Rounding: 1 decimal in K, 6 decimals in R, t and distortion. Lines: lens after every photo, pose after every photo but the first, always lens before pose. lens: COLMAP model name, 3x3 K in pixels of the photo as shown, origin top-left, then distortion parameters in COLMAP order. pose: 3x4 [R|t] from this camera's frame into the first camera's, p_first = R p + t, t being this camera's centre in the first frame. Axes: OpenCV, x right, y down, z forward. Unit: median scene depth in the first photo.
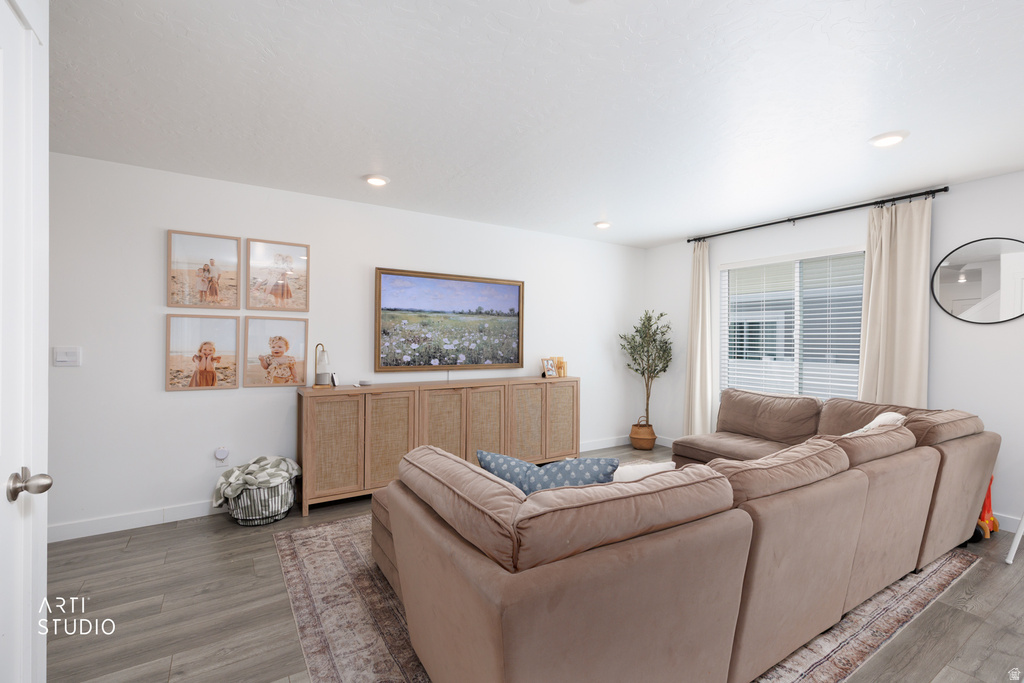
lens RADIAL K [[458.6, 0, 515.5], [0, 458.6, 344.4], [0, 0, 1]] dist [-0.001367, 0.001856]
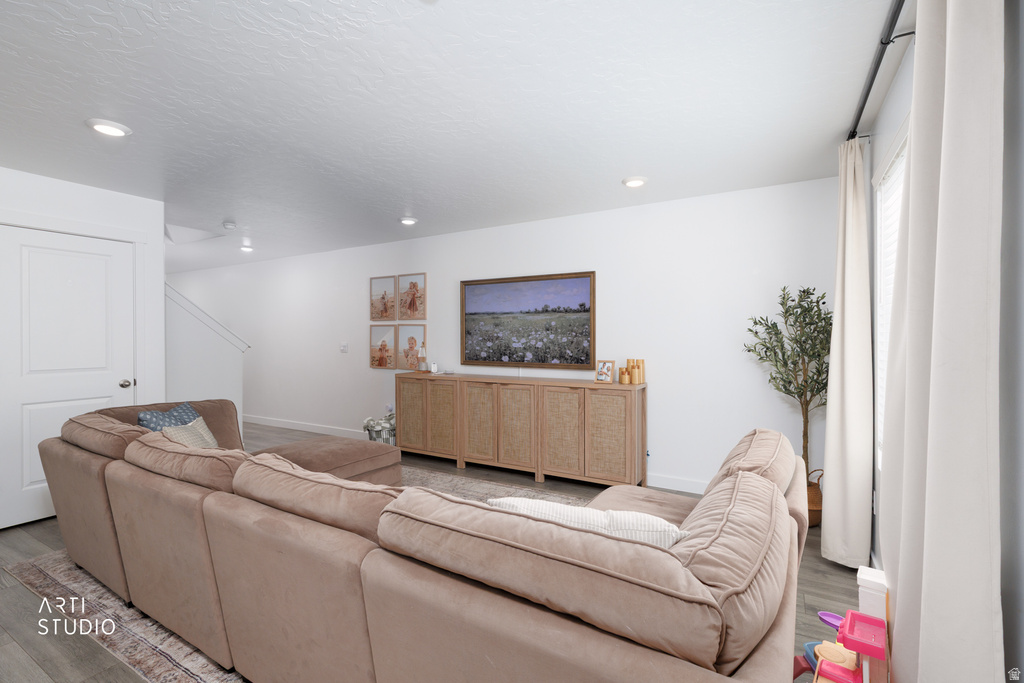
lens RADIAL K [[458.6, 0, 516.5], [0, 458.6, 341.3], [0, 0, 1]] dist [-0.001367, 0.001856]
pose [[0.451410, 0.000540, -0.892316, 0.820375], [-0.005553, 0.999982, -0.002204, -0.001081], [0.892299, 0.005950, 0.451405, 0.526591]]
